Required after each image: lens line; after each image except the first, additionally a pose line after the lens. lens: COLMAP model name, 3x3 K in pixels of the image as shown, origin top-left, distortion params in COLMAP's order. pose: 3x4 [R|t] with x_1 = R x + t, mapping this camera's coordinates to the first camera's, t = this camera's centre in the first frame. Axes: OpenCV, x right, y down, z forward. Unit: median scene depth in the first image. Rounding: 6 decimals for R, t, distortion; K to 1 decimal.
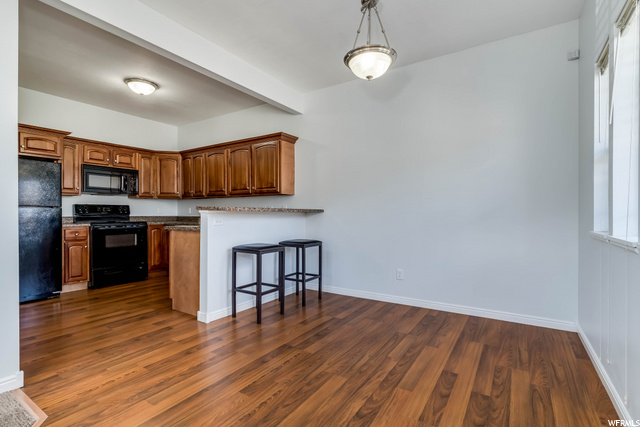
lens RADIAL K [[307.0, 0, 320.0], [0, 307.0, 213.5], [0, 0, 1]] dist [0.002393, 0.000244]
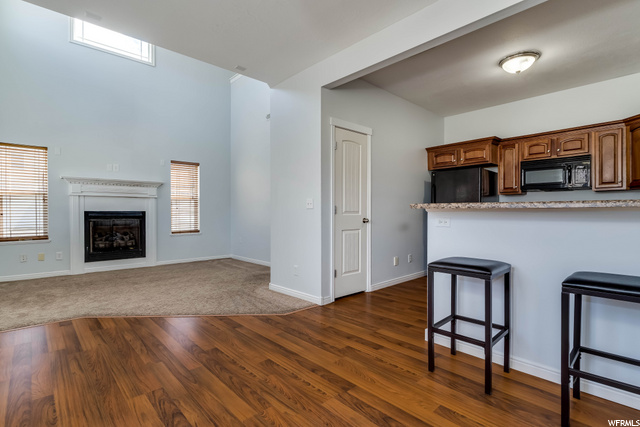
lens RADIAL K [[312.8, 0, 320.0], [0, 312.8, 213.5], [0, 0, 1]] dist [0.001558, 0.000297]
pose [[-0.237820, 0.008294, -0.971274, 0.470403], [-0.000965, 0.999961, 0.008775, -0.002952], [0.971309, 0.003024, -0.237803, 0.793442]]
